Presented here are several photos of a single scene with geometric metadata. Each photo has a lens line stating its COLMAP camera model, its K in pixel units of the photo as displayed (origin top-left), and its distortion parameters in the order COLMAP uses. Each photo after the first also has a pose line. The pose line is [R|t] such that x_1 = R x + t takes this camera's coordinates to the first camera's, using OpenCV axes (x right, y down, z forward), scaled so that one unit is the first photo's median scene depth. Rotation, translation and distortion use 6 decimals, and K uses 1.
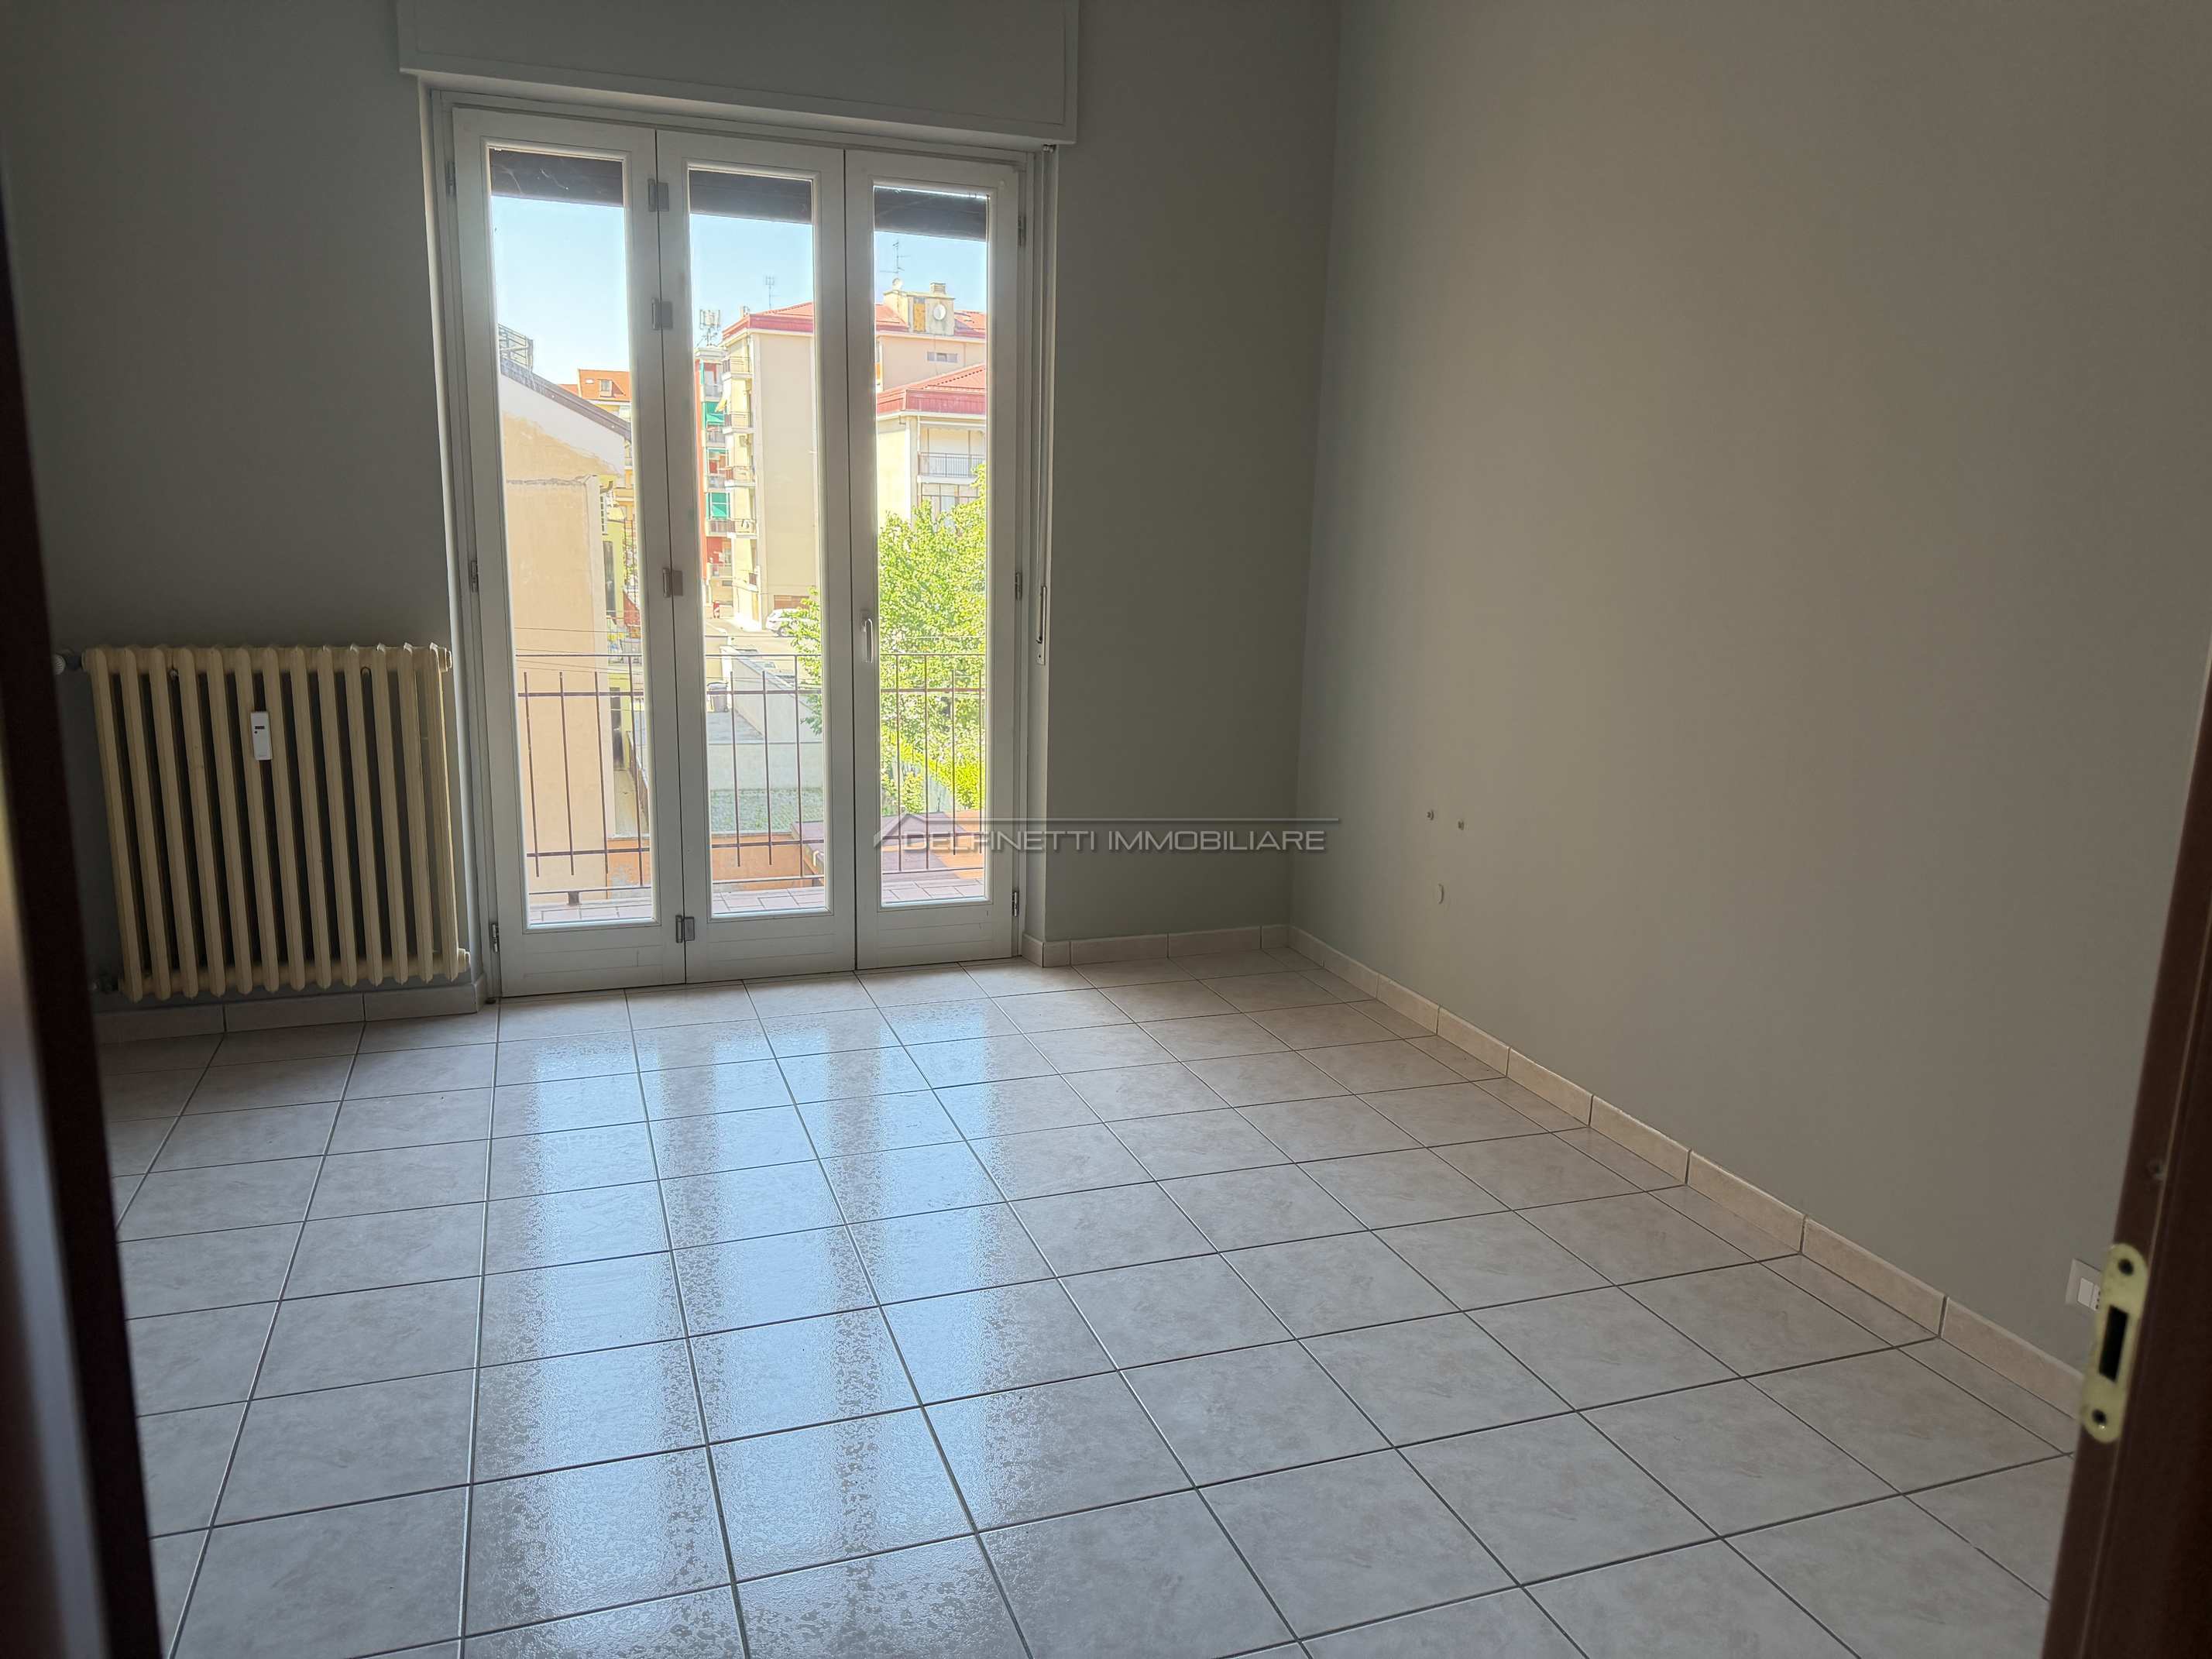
lens RADIAL K [[1543.8, 0, 1100.6], [0, 1543.8, 845.8], [0, 0, 1]] dist [0.131688, -0.221428]
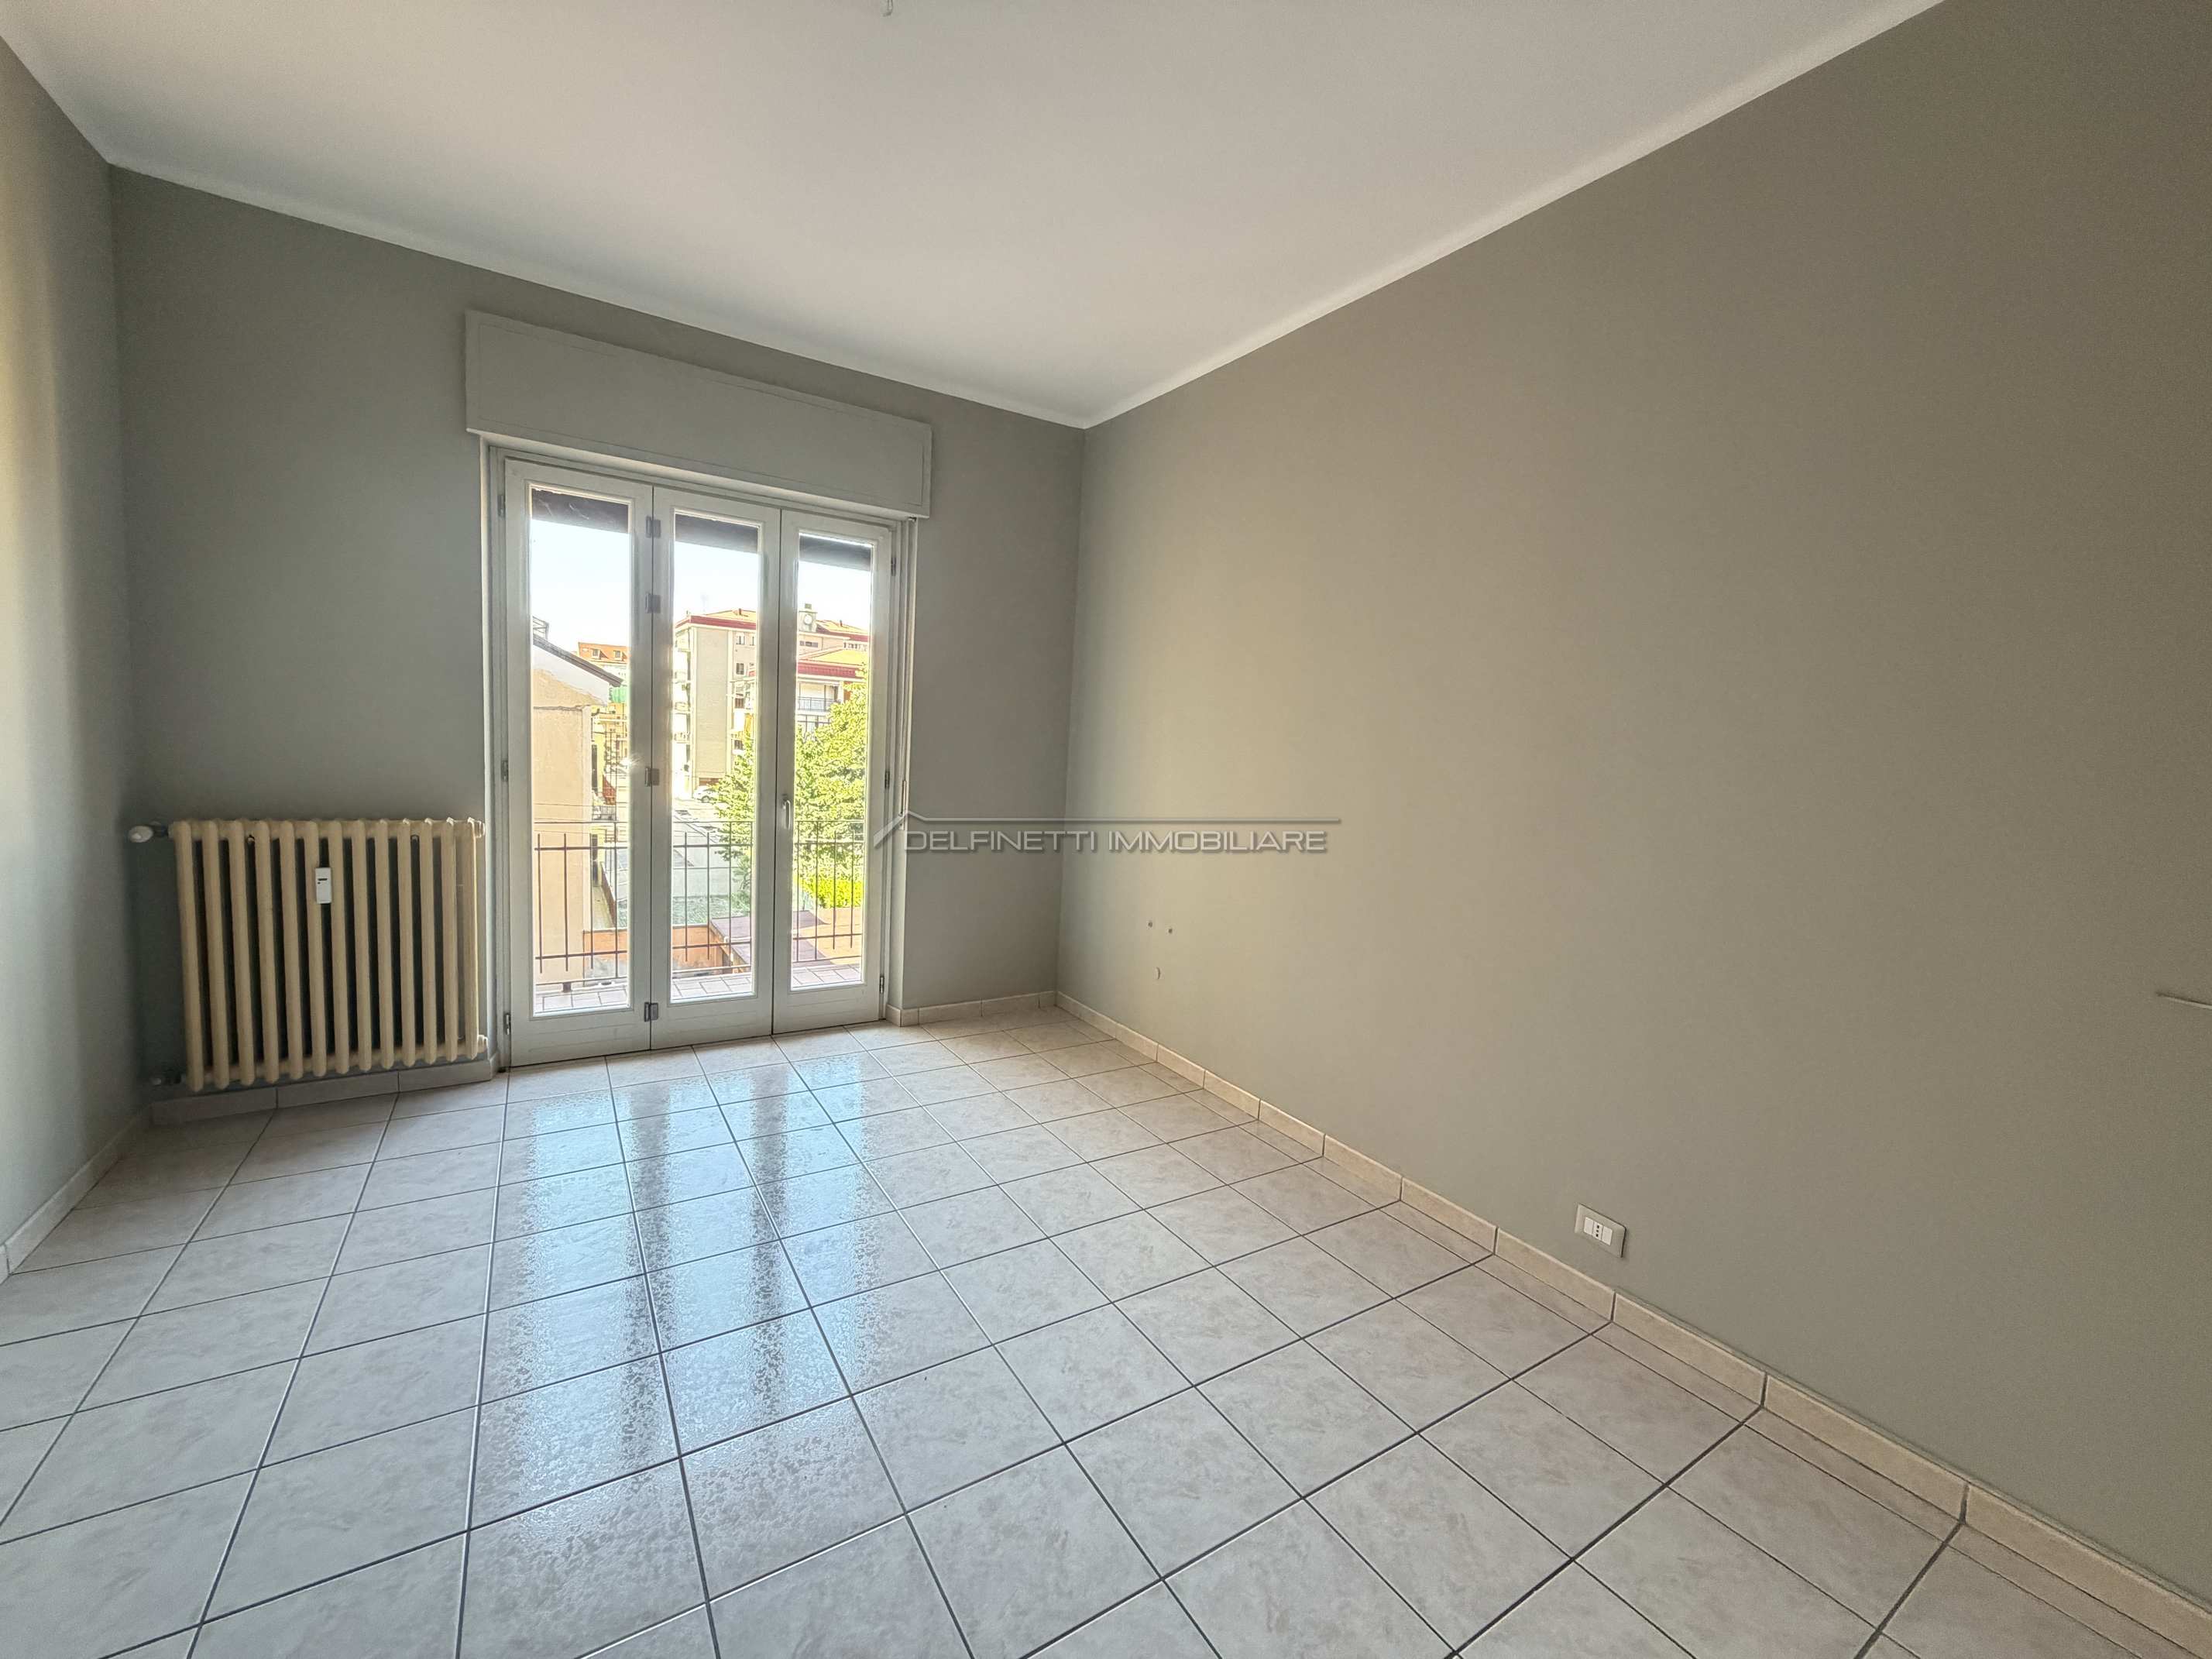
lens RADIAL K [[882.4, 0, 1094.3], [0, 882.4, 829.2], [0, 0, 1]] dist [-0.001167, -0.000230]
pose [[0.976577, 0.005288, 0.215103, -0.048796], [0.017765, 0.994303, -0.105095, -0.025142], [-0.214433, 0.106455, 0.970920, 0.113745]]
